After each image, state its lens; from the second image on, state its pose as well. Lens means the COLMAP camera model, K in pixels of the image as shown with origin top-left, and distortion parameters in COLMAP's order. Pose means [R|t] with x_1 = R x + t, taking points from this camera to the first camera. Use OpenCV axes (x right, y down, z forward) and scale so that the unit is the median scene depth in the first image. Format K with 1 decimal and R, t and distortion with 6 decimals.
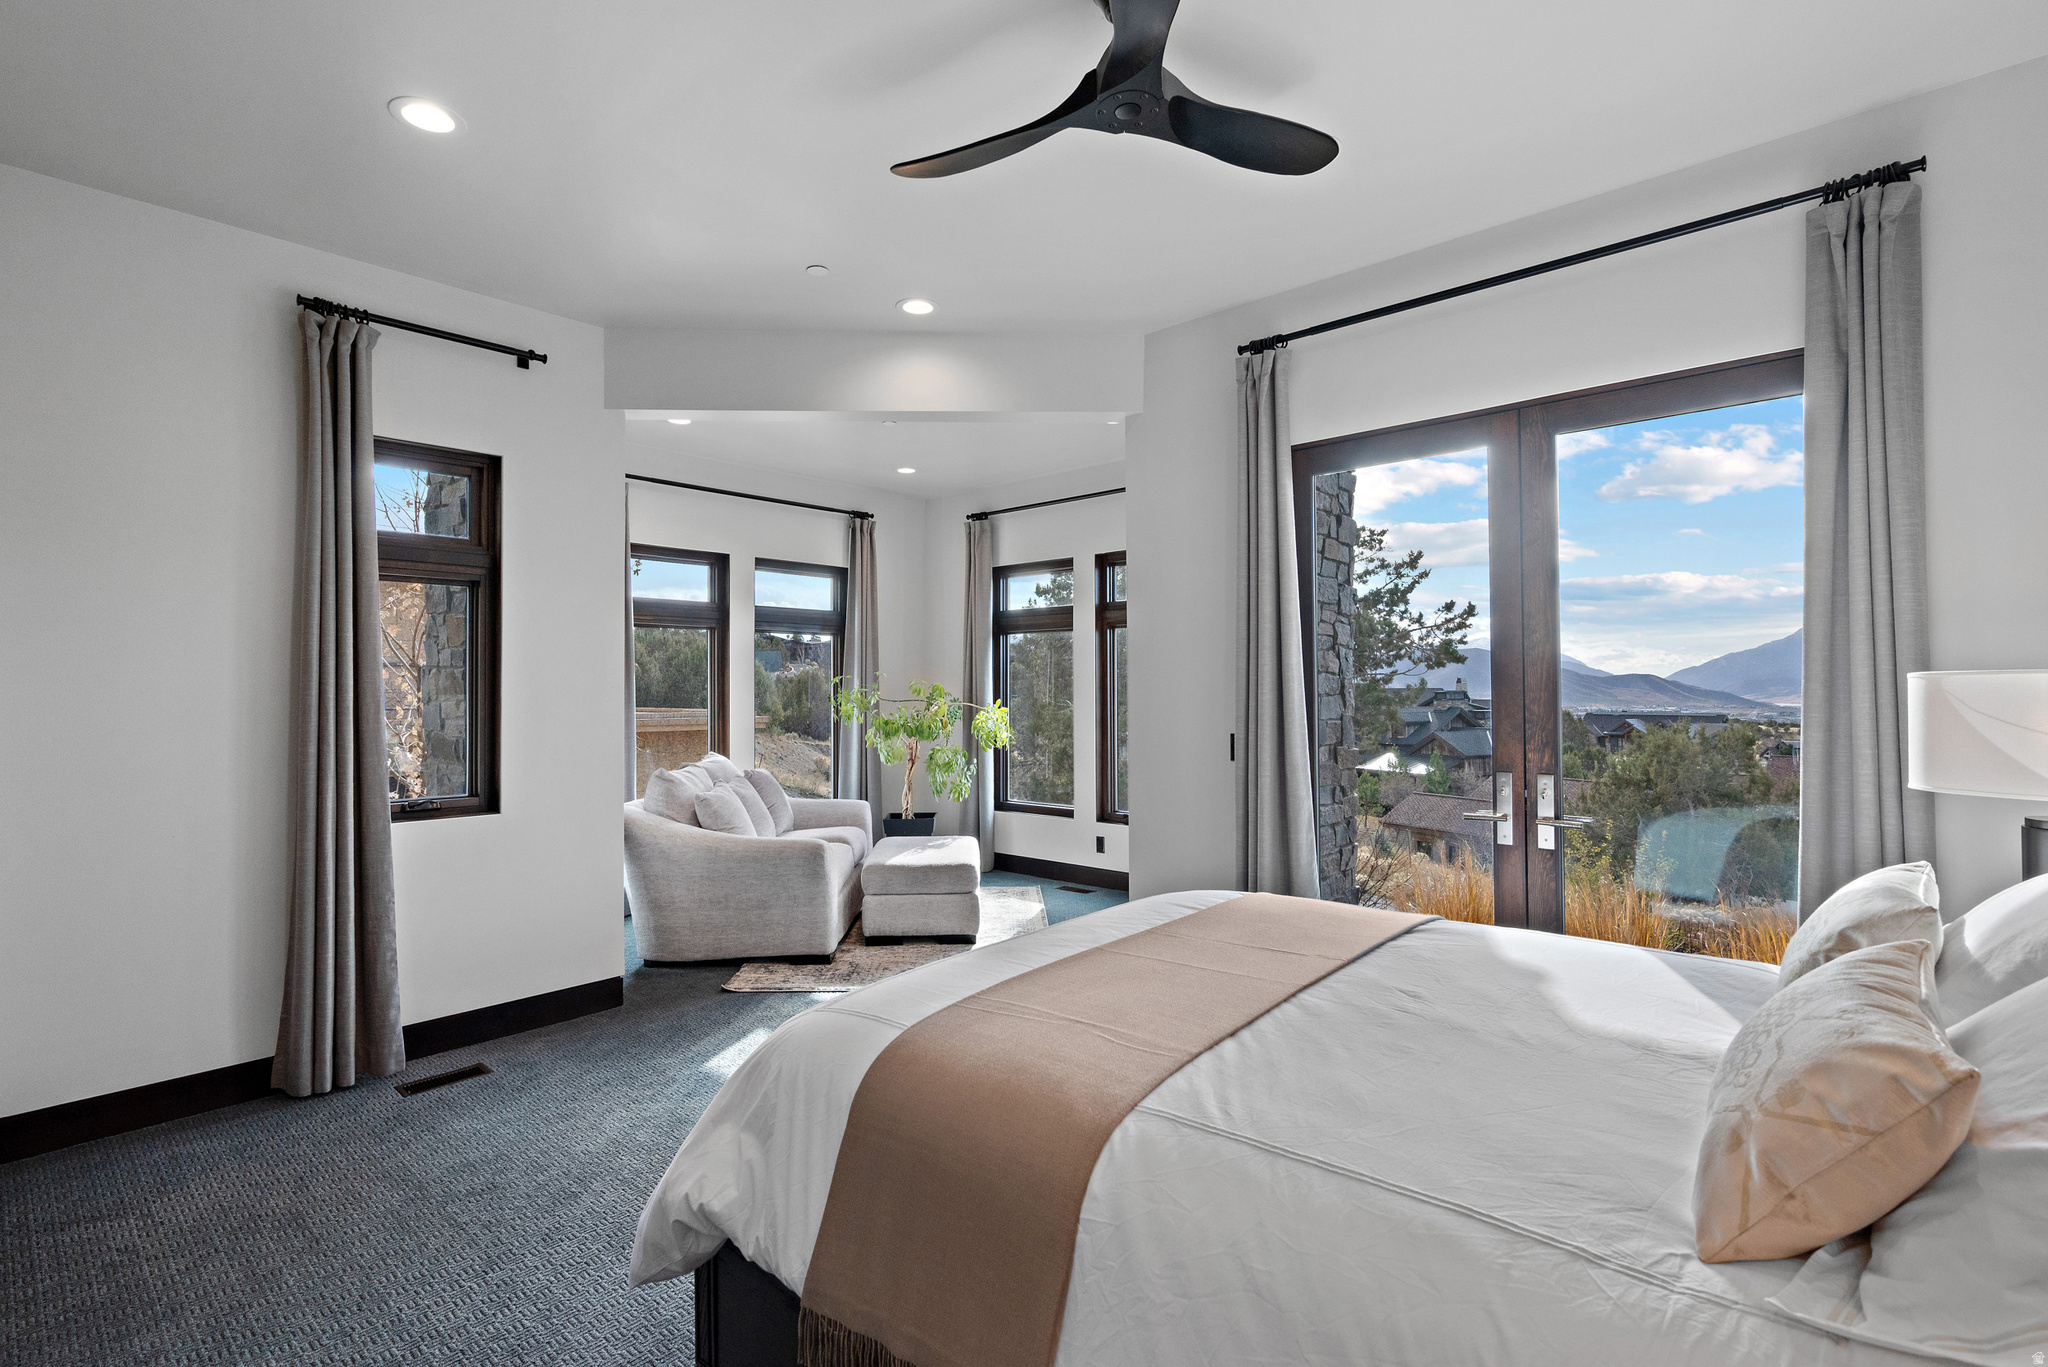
lens RADIAL K [[959.0, 0, 1024.0], [0, 959.0, 683.5], [0, 0, 1]] dist [0.001355, 0.000028]
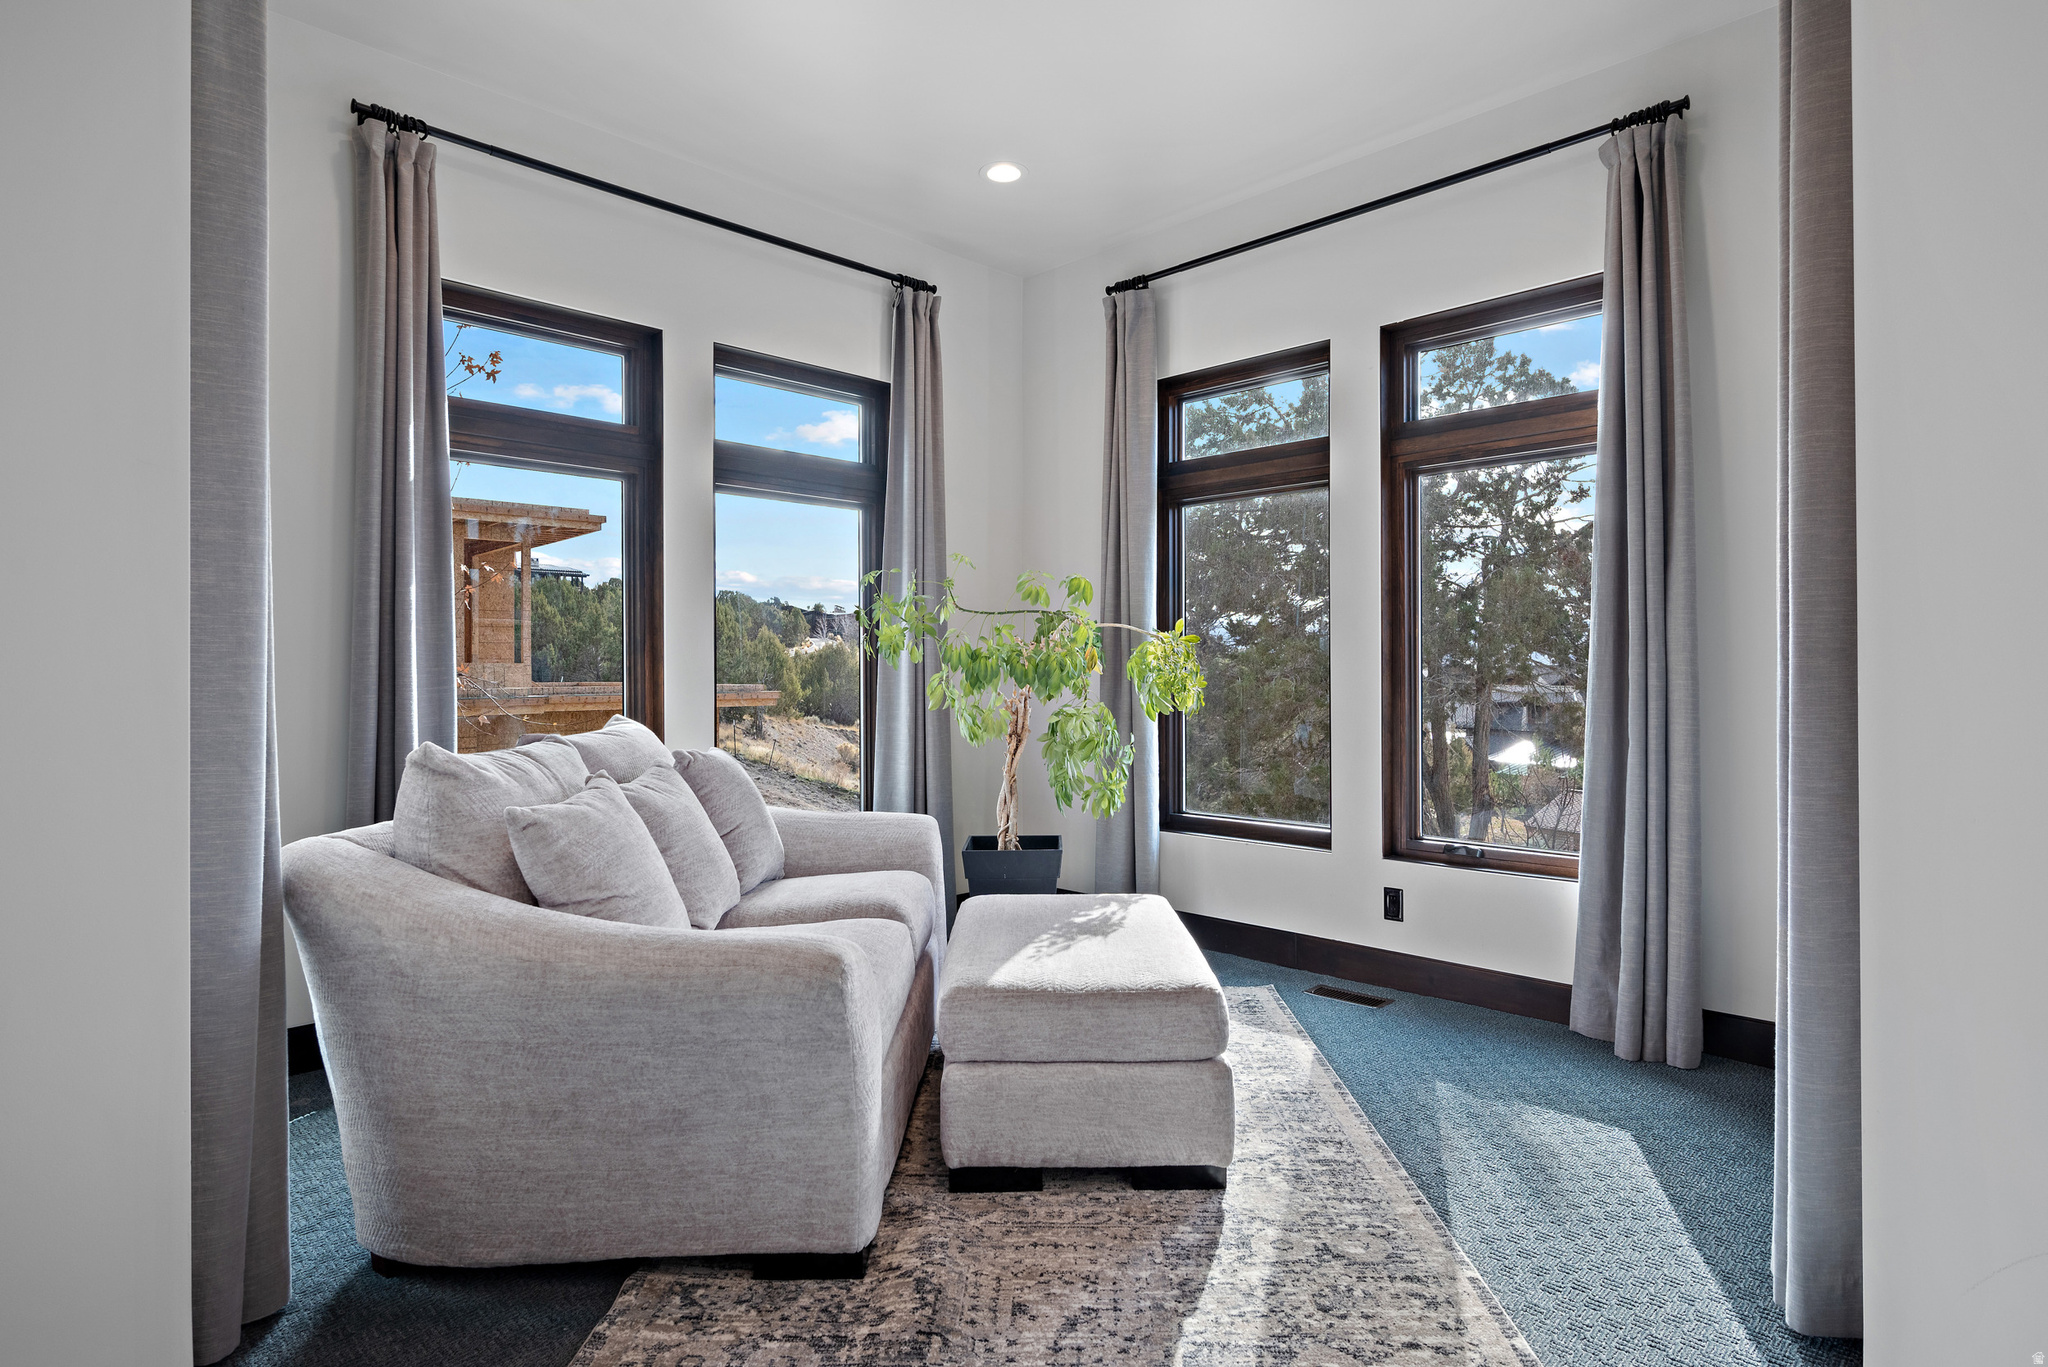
lens RADIAL K [[1083.3, 0, 1024.0], [0, 1083.3, 683.5], [0, 0, 1]] dist [-0.003044, -0.000160]
pose [[0.998953, 0.000796, -0.045739, -0.085726], [0.000066, 0.999822, 0.018855, 0.041049], [0.045746, -0.018838, 0.998775, 0.418633]]
